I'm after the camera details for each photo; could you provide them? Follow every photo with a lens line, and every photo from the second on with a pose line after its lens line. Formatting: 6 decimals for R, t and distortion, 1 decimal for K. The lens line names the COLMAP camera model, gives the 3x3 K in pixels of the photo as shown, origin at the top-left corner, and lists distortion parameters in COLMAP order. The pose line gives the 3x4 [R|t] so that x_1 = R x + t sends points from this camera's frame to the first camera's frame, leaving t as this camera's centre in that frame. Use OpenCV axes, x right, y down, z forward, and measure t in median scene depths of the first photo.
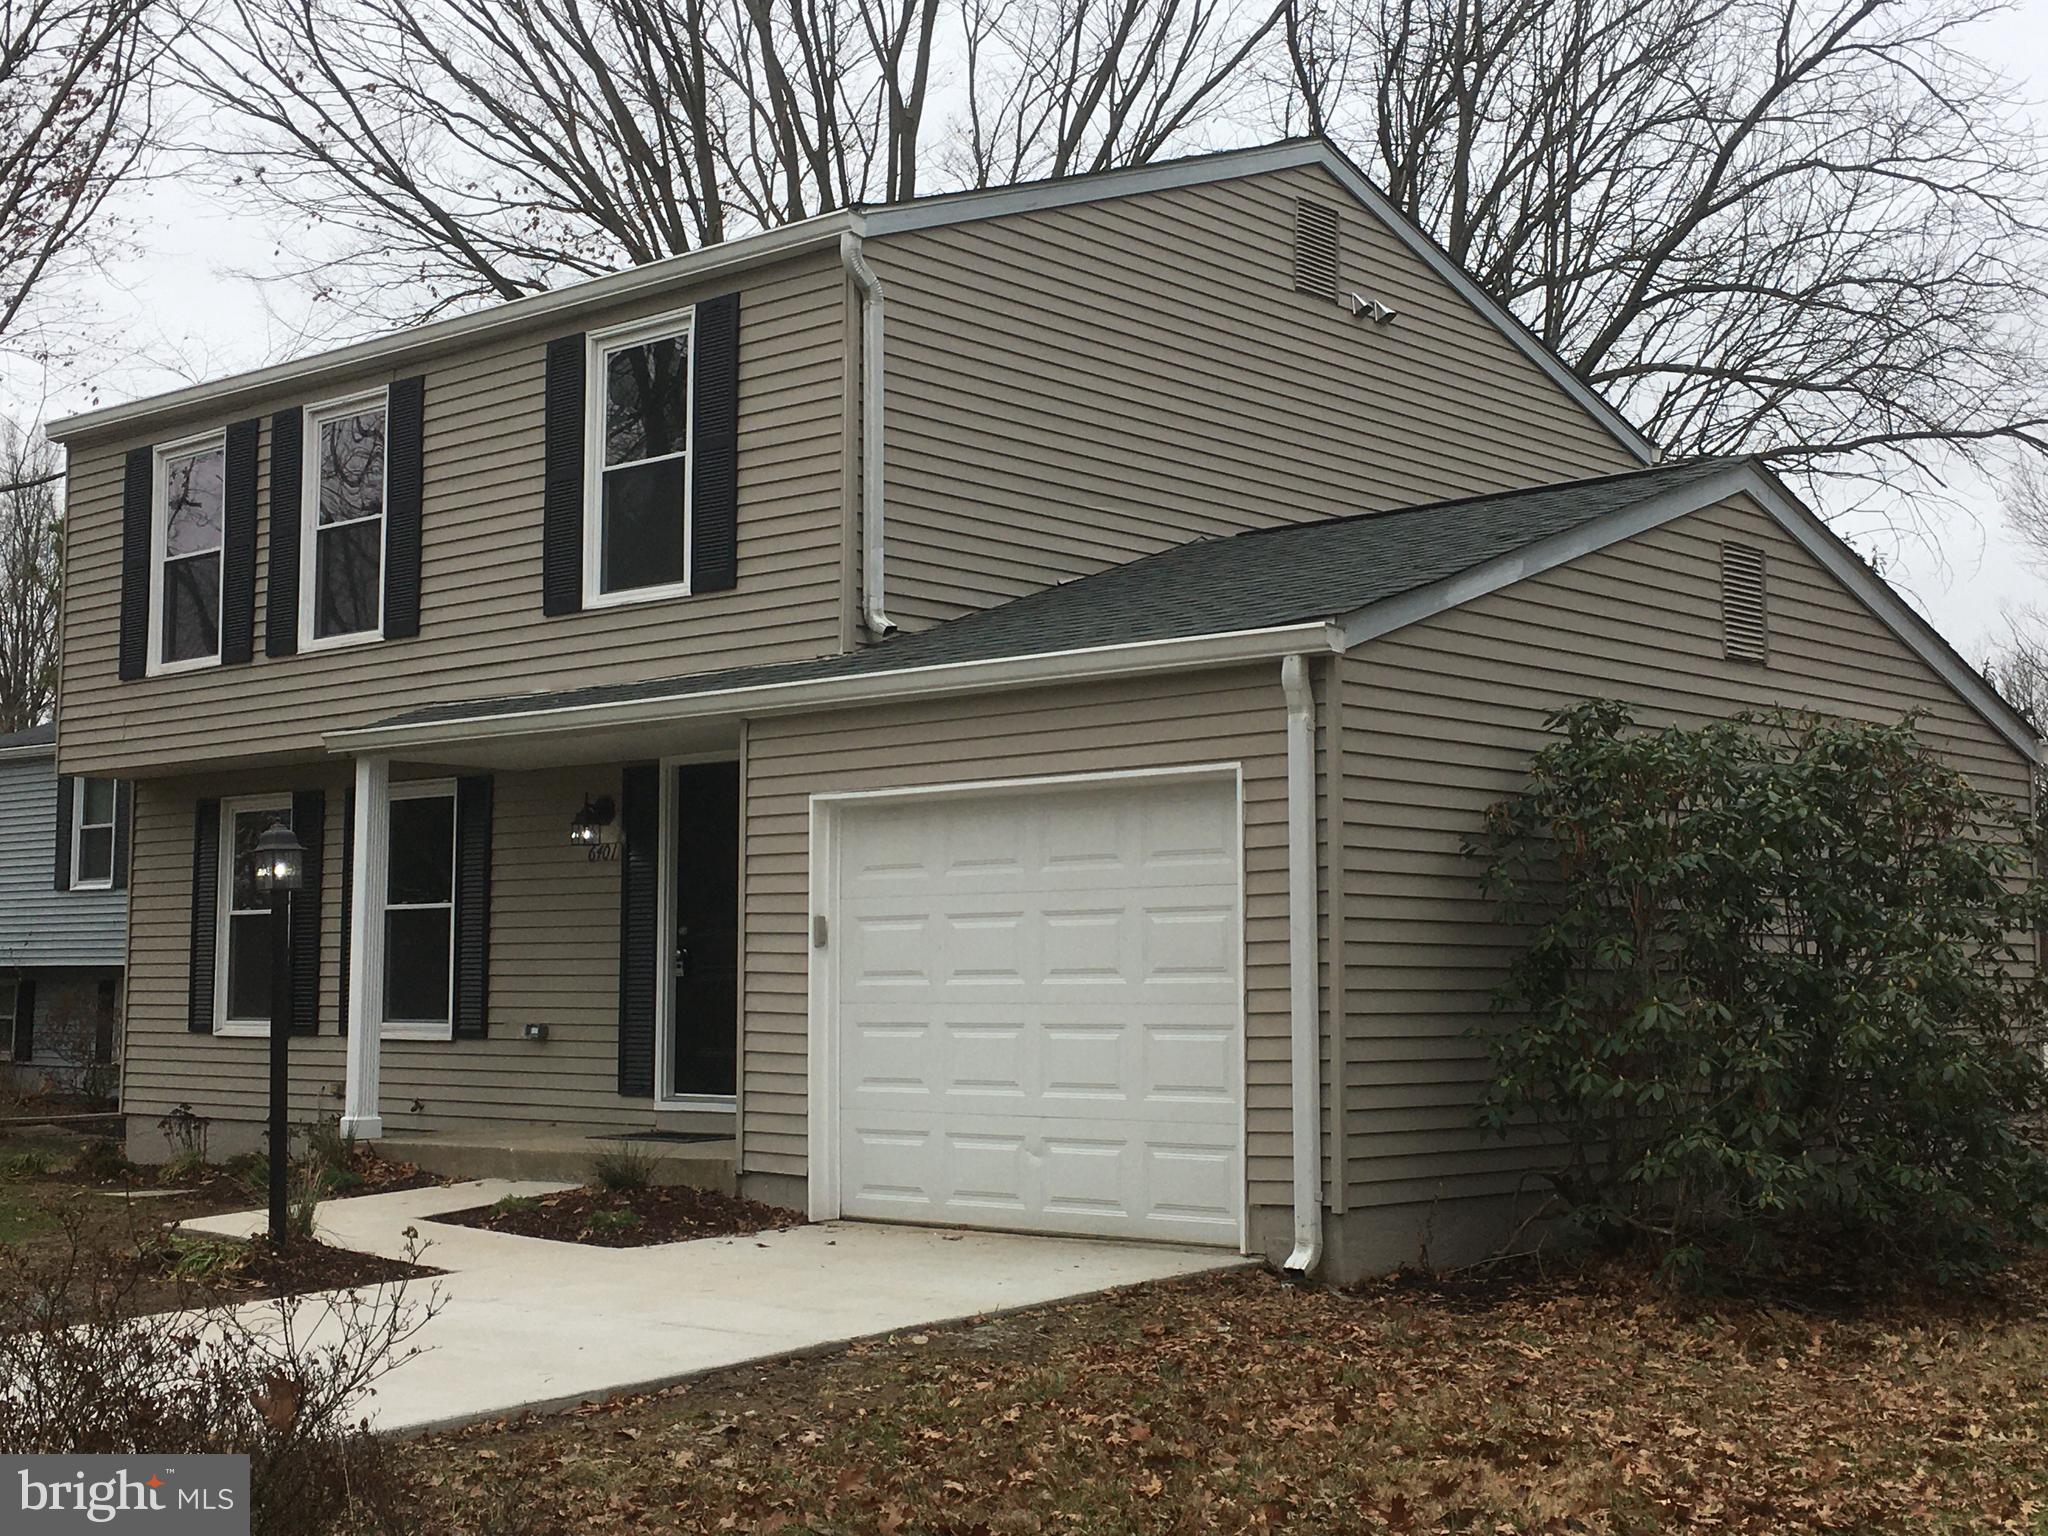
lens RADIAL K [[2655.5, 0, 1024.0], [0, 2655.5, 768.0], [0, 0, 1]] dist [0.036950, -0.007974]
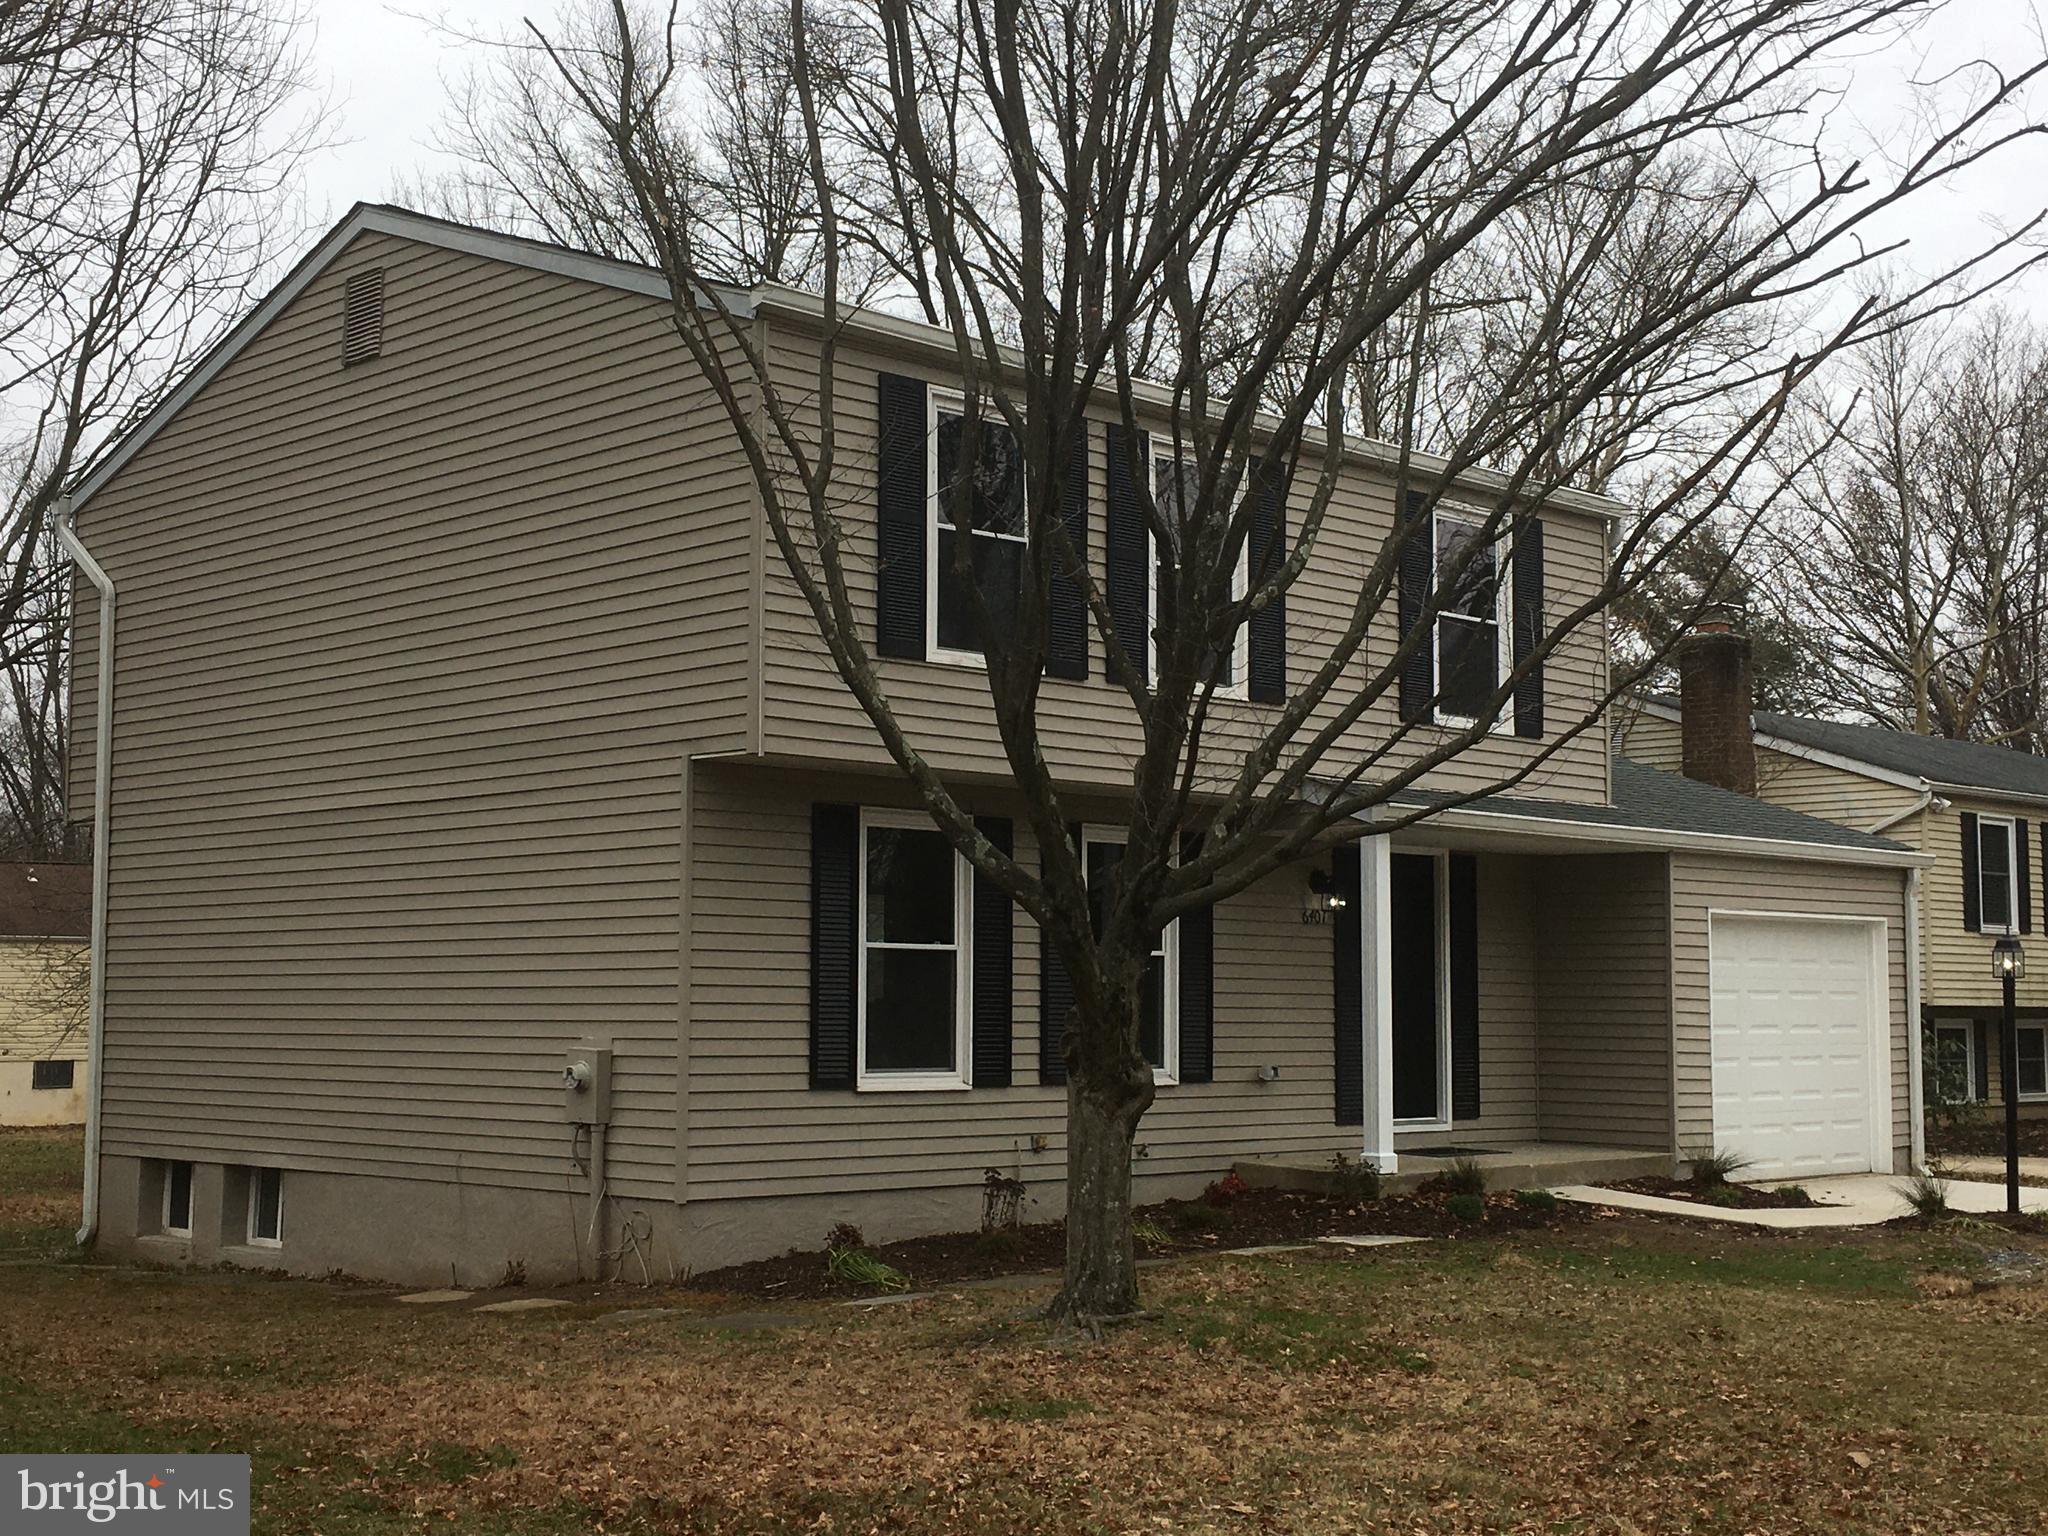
lens RADIAL K [[2655.5, 0, 1024.0], [0, 2655.5, 768.0], [0, 0, 1]] dist [0.036950, -0.007974]
pose [[0.064532, 0.089604, 0.993885, -1.365862], [-0.089805, 0.992441, -0.083643, 0.078085], [-0.993867, -0.083859, 0.072091, 1.080717]]
